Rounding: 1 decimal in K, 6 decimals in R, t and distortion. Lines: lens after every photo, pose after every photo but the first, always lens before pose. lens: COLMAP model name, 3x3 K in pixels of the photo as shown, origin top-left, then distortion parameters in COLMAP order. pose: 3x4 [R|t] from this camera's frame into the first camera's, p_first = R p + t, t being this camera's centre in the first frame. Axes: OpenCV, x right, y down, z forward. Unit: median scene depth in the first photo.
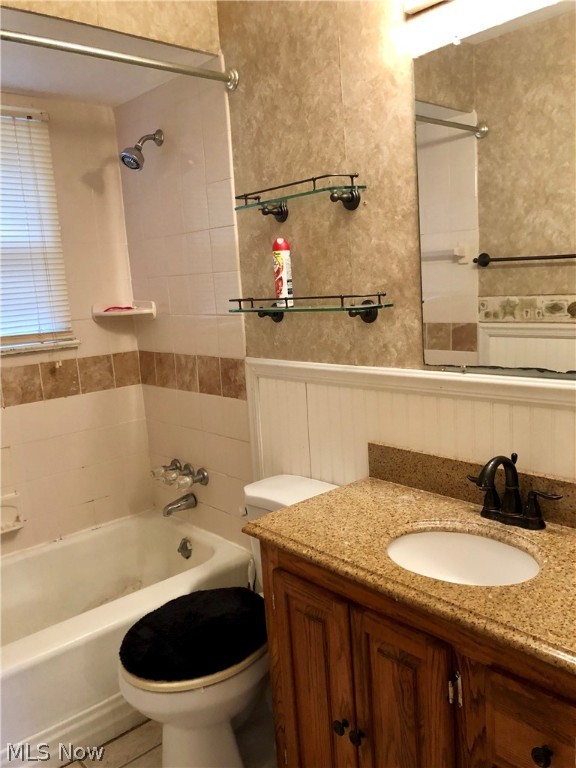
lens RADIAL K [[623.5, 0, 302.2], [0, 623.5, 384.5], [0, 0, 1]] dist [0.054617, -0.034947]
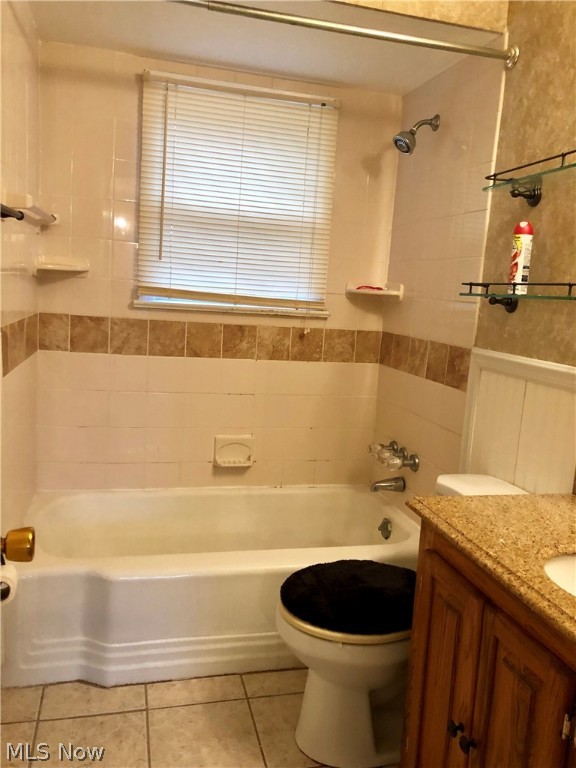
lens RADIAL K [[623.5, 0, 302.2], [0, 623.5, 384.5], [0, 0, 1]] dist [0.054617, -0.034947]
pose [[0.885311, 0.183053, -0.427453, 0.110456], [-0.189193, 0.981527, 0.028487, 0.039019], [0.424771, 0.055652, 0.903589, 0.020550]]
